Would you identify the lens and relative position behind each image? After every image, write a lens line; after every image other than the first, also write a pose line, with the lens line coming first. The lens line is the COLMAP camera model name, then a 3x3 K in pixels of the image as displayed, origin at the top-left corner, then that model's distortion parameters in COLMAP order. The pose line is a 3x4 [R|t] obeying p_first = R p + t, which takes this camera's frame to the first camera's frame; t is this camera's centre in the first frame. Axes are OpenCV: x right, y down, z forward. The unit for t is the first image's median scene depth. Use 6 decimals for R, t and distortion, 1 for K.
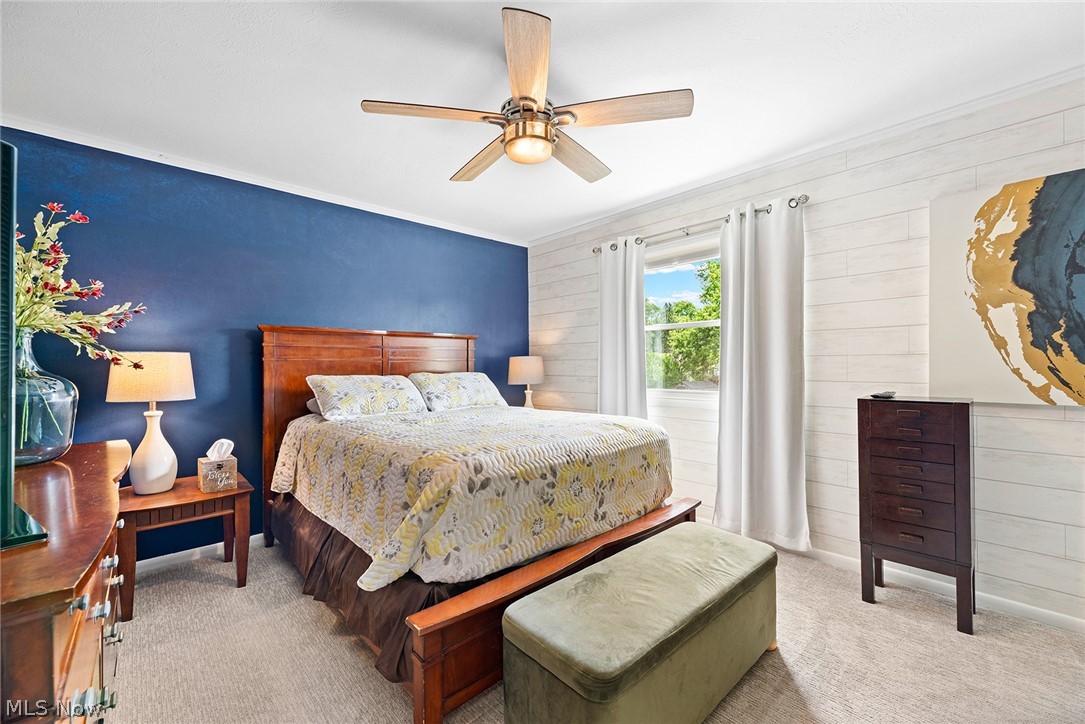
lens RADIAL K [[441.0, 0, 542.5], [0, 441.0, 362.0], [0, 0, 1]] dist [0.000077, -0.000018]
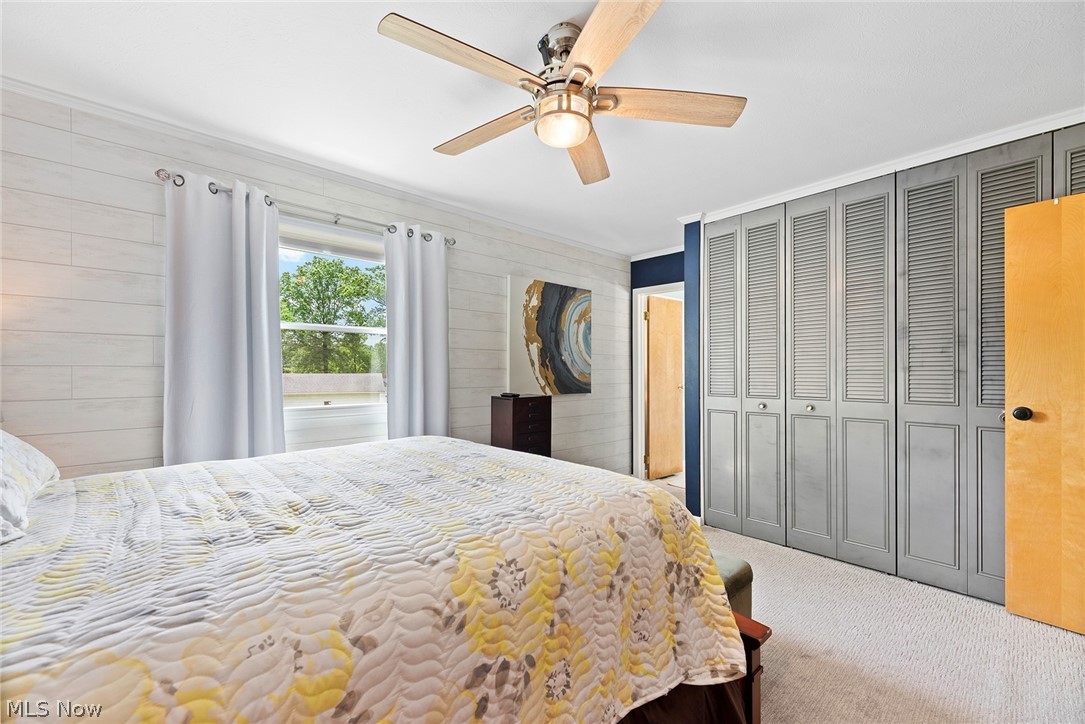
lens RADIAL K [[441.5, 0, 537.9], [0, 441.5, 368.2], [0, 0, 1]] dist [-0.000164, -0.000059]
pose [[0.017113, 0.013607, 0.999761, -0.814296], [-0.008213, 0.999876, -0.013468, 0.002074], [-0.999820, -0.007981, 0.017223, 0.929392]]
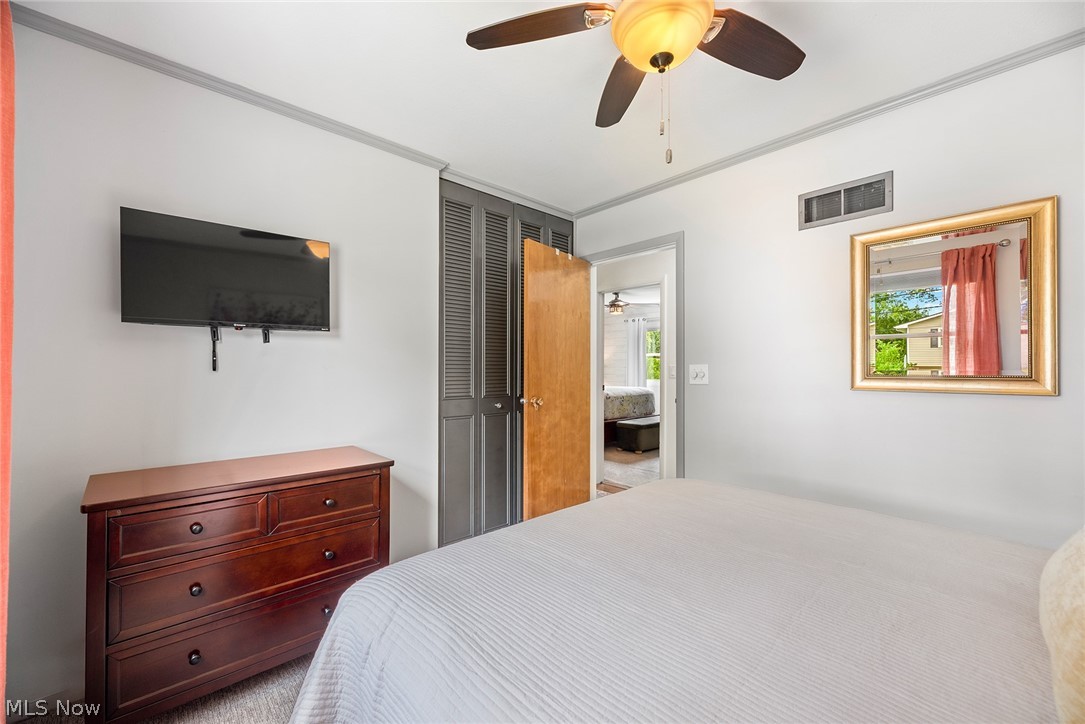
lens RADIAL K [[441.5, 0, 537.9], [0, 441.5, 368.2], [0, 0, 1]] dist [-0.000164, -0.000059]
pose [[0.999962, 0.005677, -0.006644, -0.596970], [-0.005647, 0.999974, 0.004511, -0.018465], [0.006669, -0.004473, 0.999968, -2.457563]]
